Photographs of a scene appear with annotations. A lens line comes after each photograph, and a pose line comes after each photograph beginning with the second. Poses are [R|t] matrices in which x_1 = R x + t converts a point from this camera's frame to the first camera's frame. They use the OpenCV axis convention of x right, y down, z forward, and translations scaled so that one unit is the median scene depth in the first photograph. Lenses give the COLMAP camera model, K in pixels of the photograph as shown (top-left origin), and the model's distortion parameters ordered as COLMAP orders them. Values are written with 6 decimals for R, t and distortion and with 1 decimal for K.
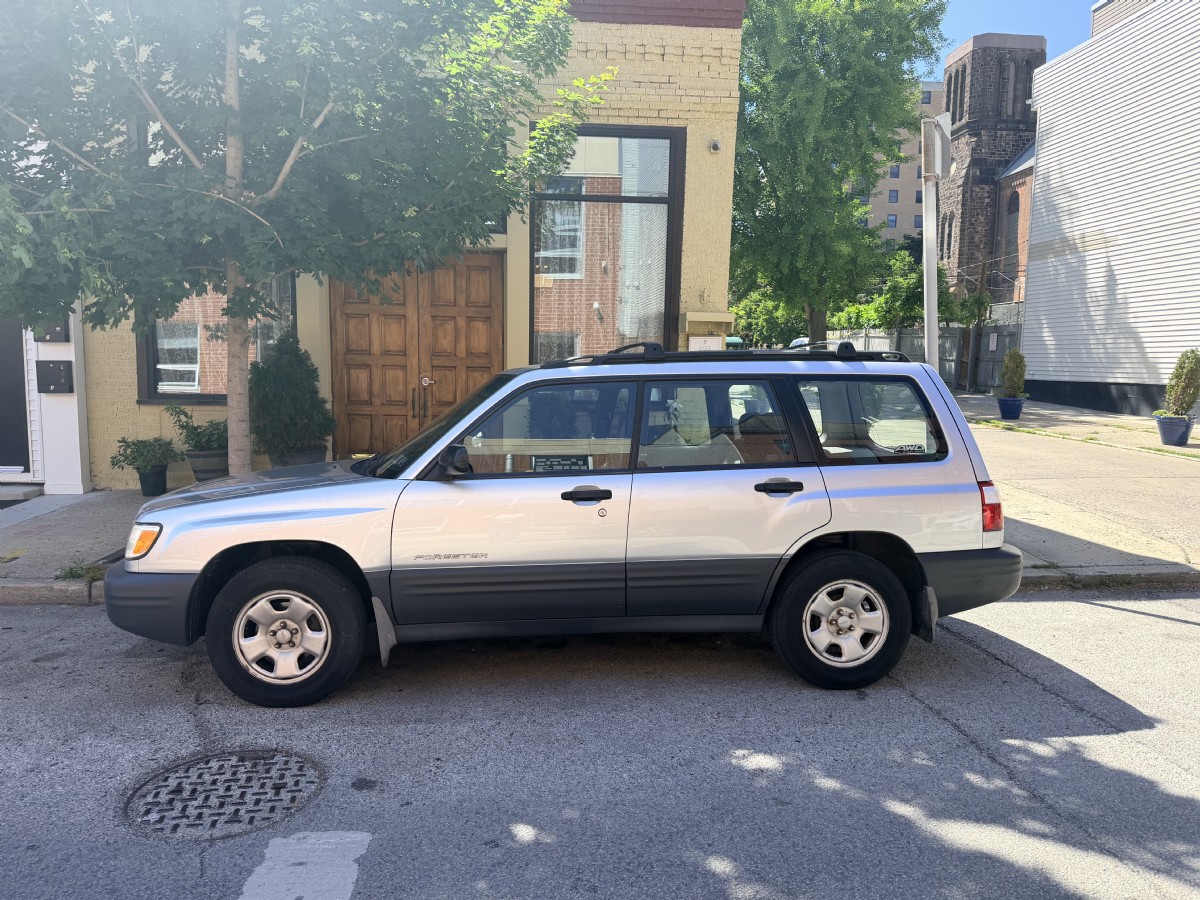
lens RADIAL K [[841.3, 0, 605.5], [0, 841.3, 455.0], [0, 0, 1]] dist [0.051458, -0.073493]
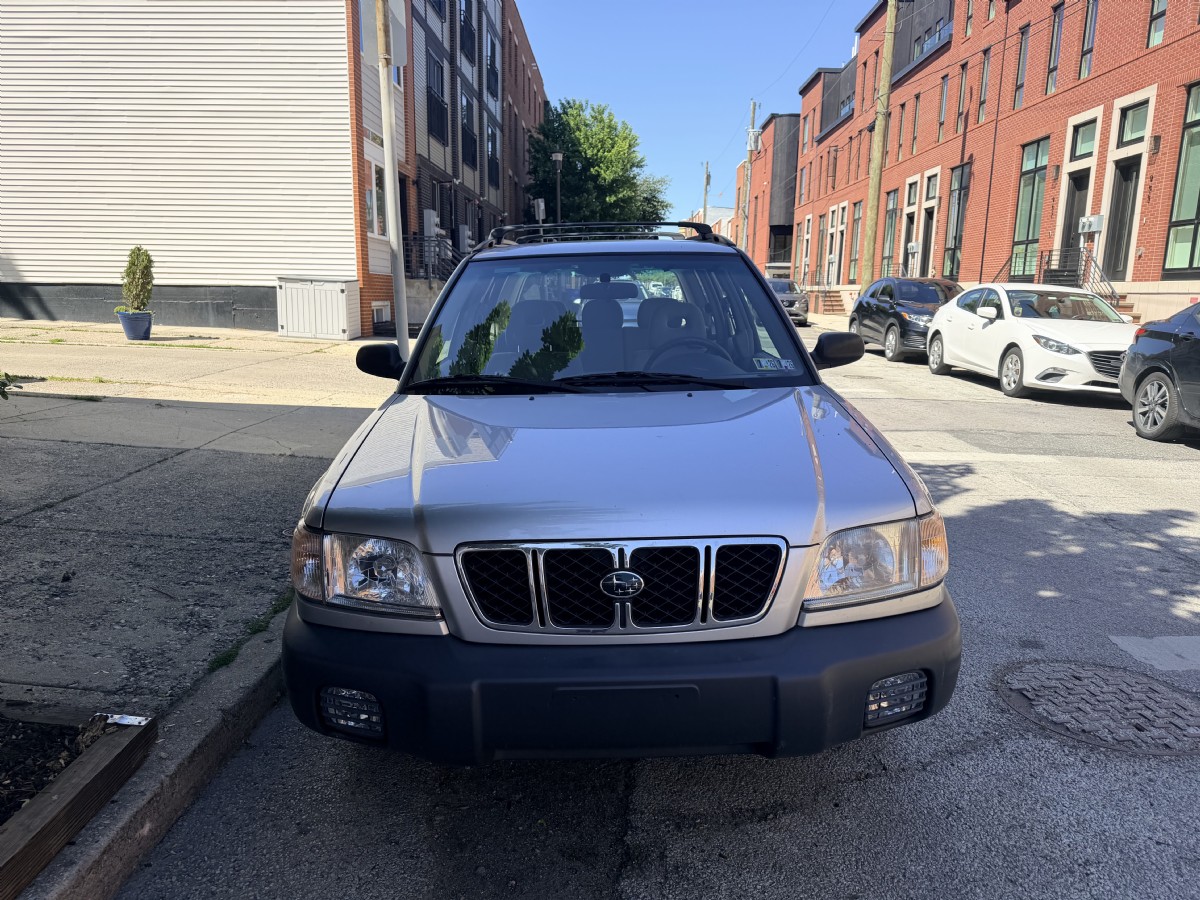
lens RADIAL K [[838.5, 0, 600.0], [0, 838.5, 450.0], [0, 0, 1]] dist [0.000013, -0.004826]
pose [[0.113057, -0.193675, 0.974530, -0.502988], [0.087893, 0.978923, 0.184351, -0.033297], [-0.989693, 0.064812, 0.127697, 0.528693]]
